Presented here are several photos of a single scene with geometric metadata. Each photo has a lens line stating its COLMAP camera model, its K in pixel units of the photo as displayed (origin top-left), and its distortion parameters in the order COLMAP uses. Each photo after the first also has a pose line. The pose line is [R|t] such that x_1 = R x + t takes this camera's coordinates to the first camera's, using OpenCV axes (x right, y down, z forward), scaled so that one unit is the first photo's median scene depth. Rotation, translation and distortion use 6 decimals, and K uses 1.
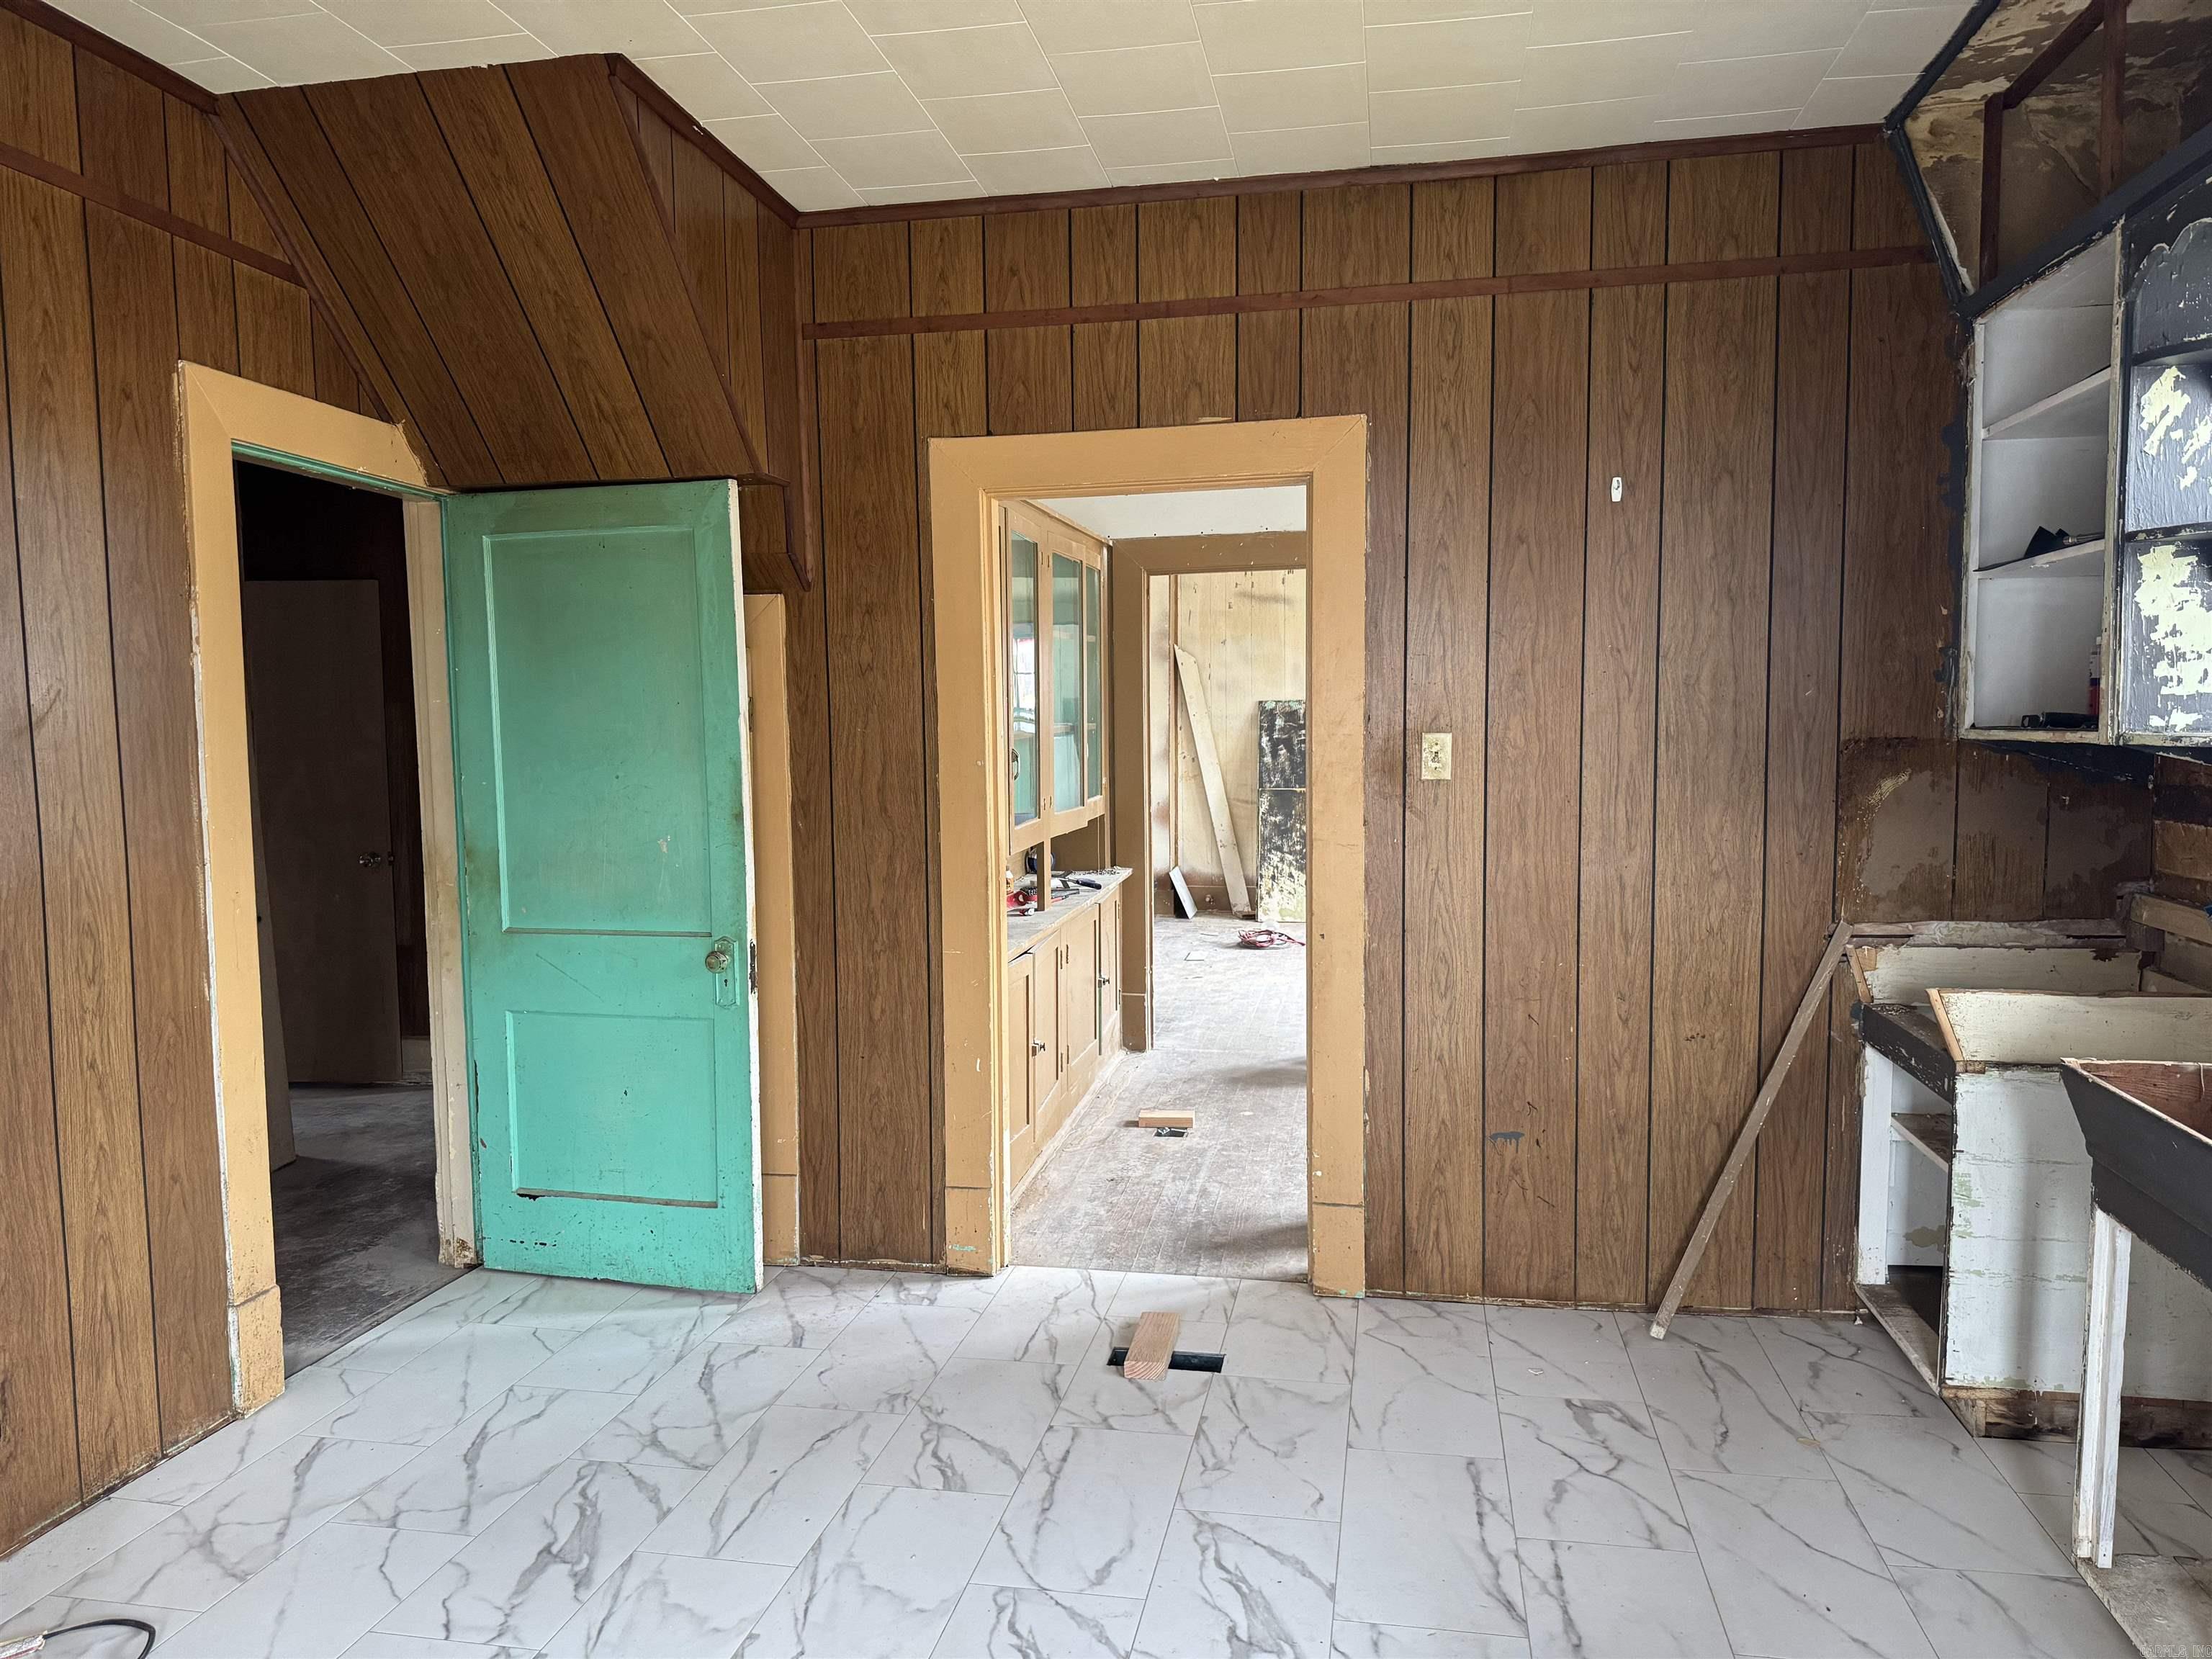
lens RADIAL K [[1543.3, 0, 1104.6], [0, 1543.3, 834.1], [0, 0, 1]] dist [-0.000691, -0.000153]
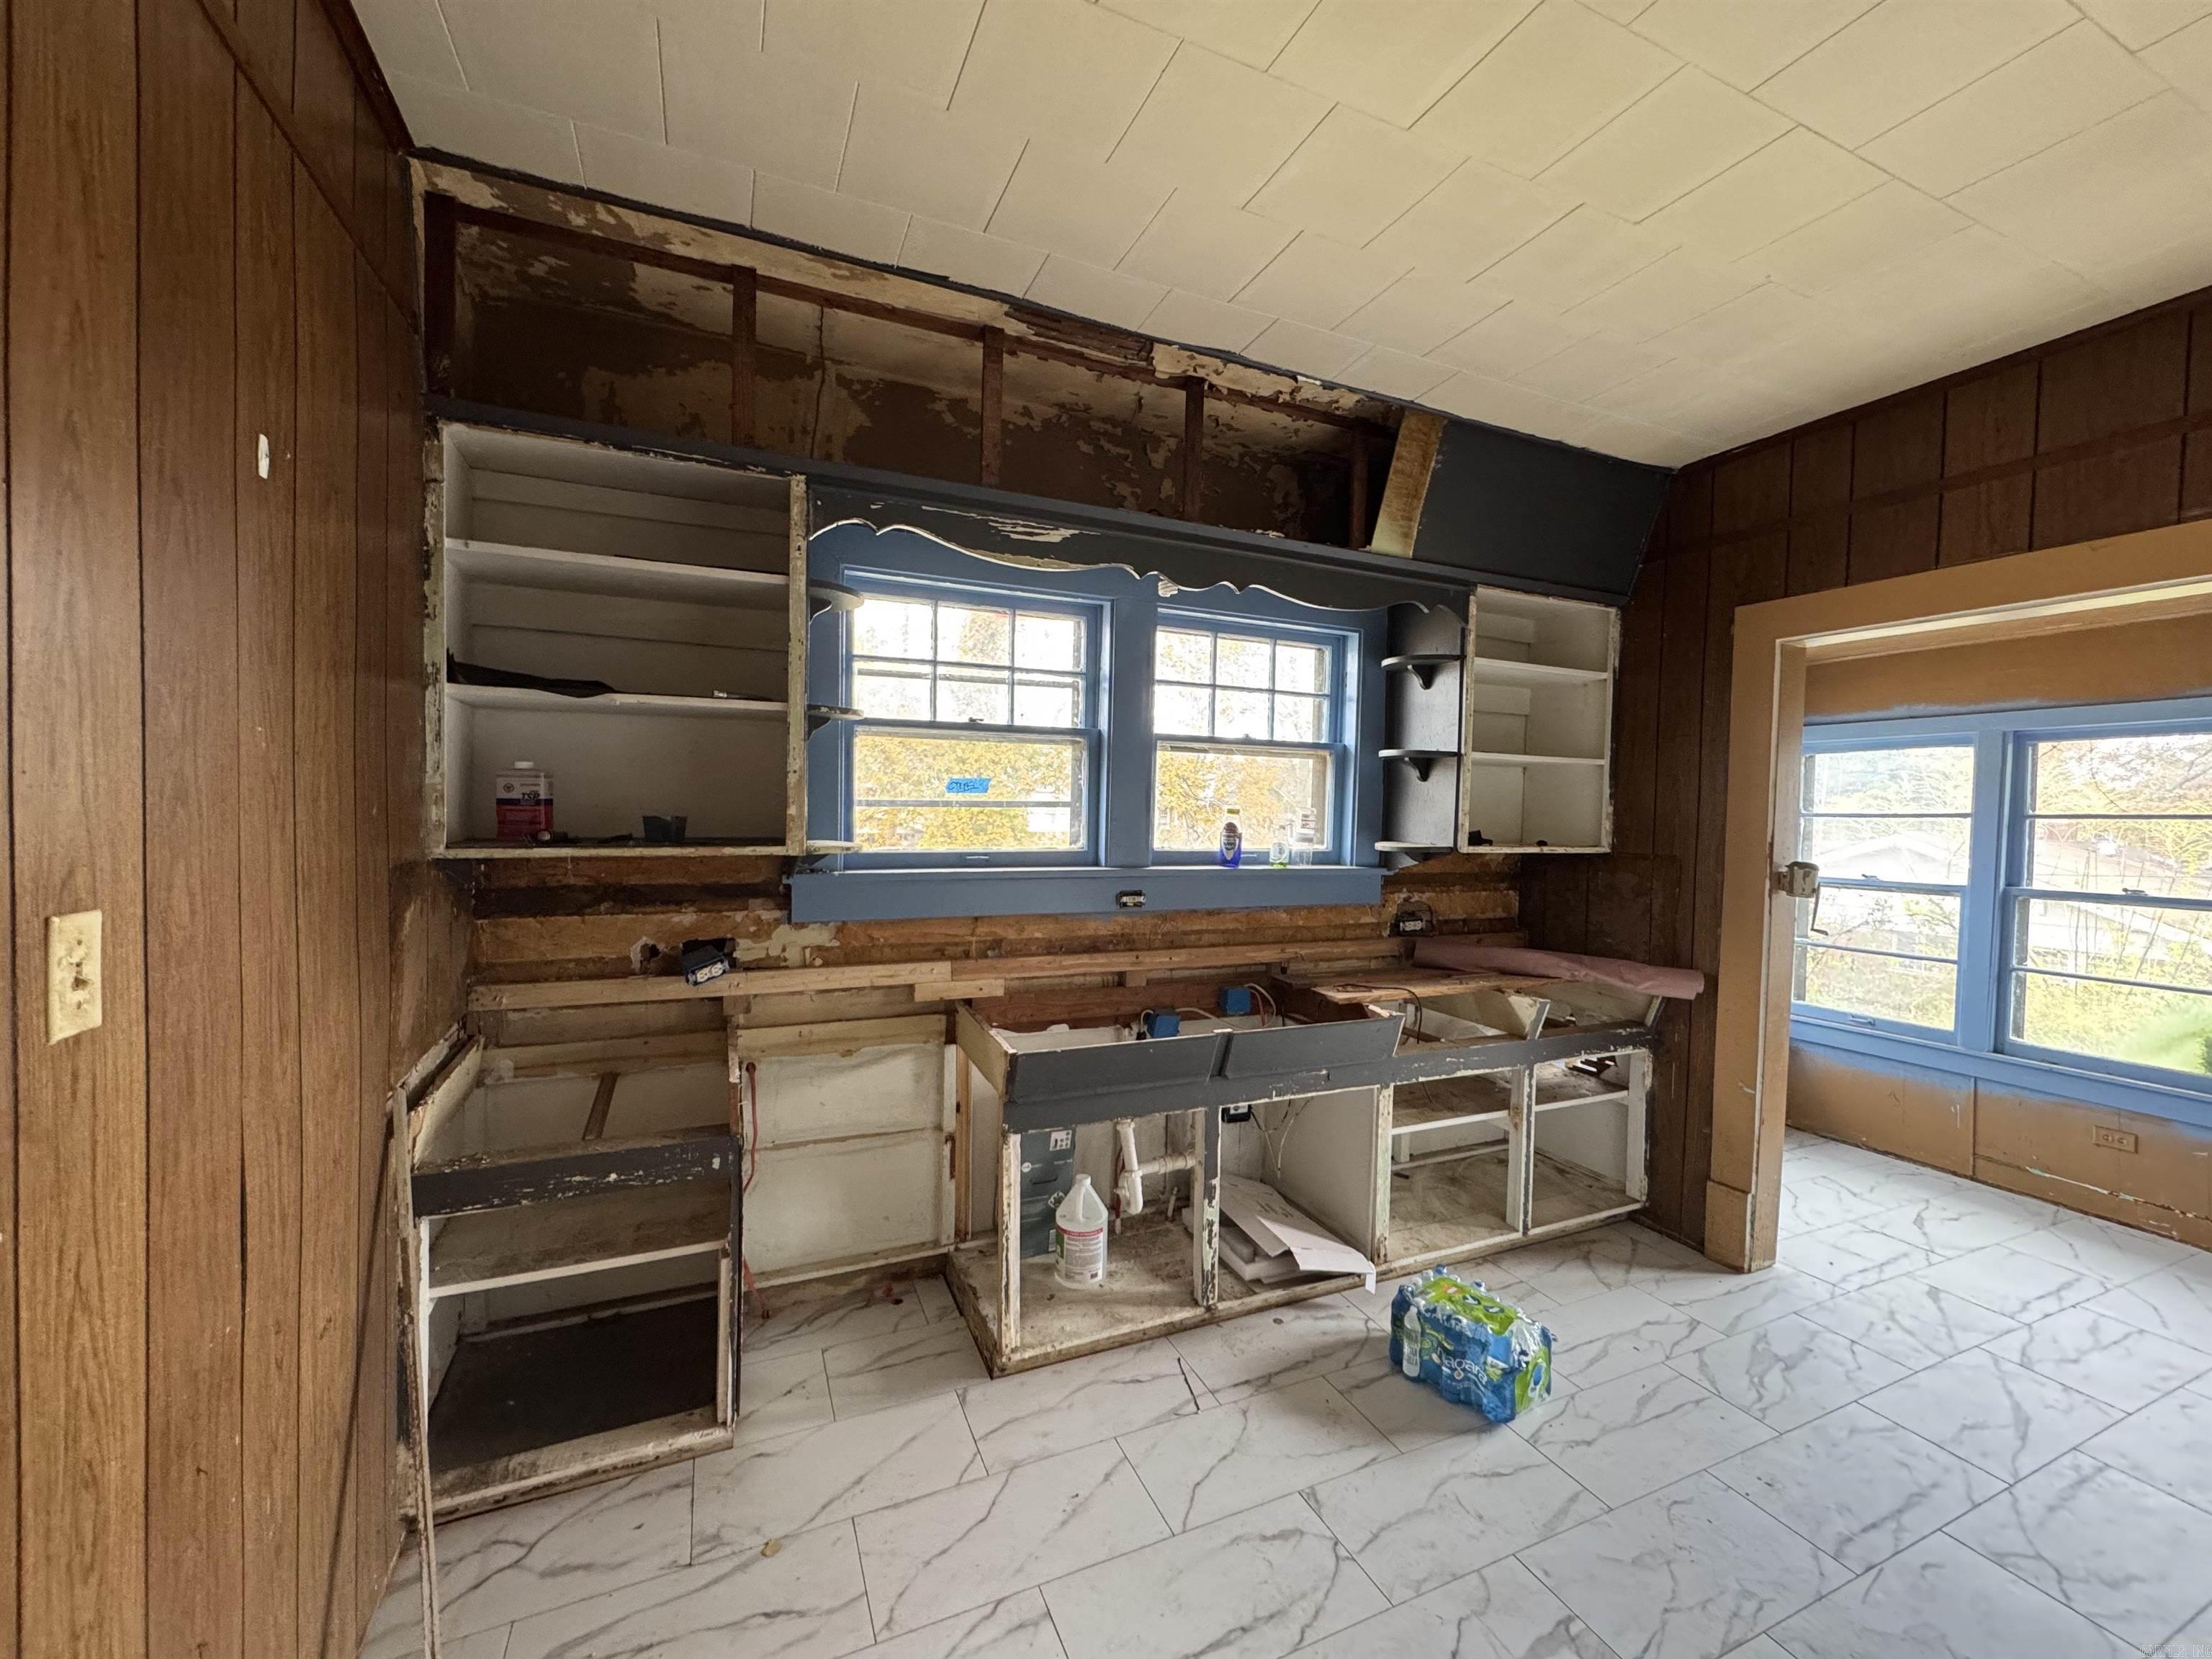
lens RADIAL K [[885.9, 0, 1105.6], [0, 885.9, 831.2], [0, 0, 1]] dist [-0.003943, 0.000751]
pose [[-0.568887, -0.025735, 0.822013, -0.130512], [0.048245, 0.996745, 0.064594, -0.100545], [-0.820999, 0.076405, -0.565794, 1.040827]]
